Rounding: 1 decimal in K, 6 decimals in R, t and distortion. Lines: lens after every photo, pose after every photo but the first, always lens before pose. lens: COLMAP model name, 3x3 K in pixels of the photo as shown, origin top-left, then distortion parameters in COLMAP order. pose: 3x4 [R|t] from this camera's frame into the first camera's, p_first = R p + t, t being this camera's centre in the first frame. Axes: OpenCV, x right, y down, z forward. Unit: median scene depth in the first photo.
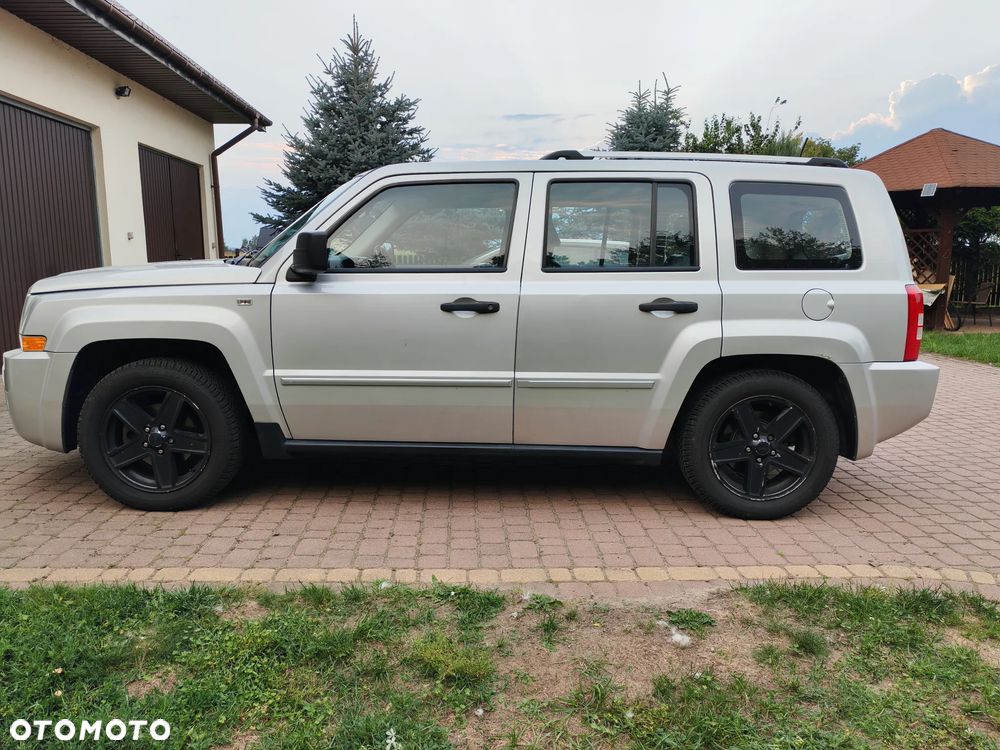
lens RADIAL K [[741.0, 0, 504.5], [0, 741.0, 376.7], [0, 0, 1]] dist [0.104984, -0.128960]
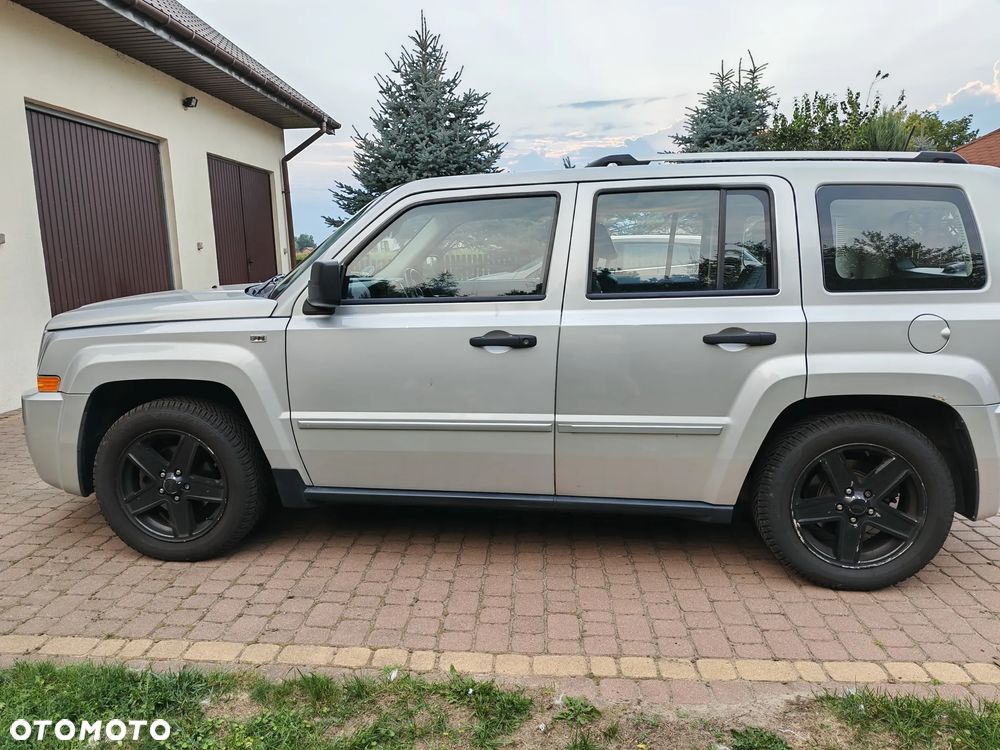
lens RADIAL K [[728.6, 0, 500.0], [0, 728.6, 375.0], [0, 0, 1]] dist [0.095033, -0.117806]
pose [[0.992440, -0.002789, -0.122702, 0.052781], [0.005173, 0.999804, 0.019114, -0.067638], [0.122625, -0.019604, 0.992259, 0.141233]]
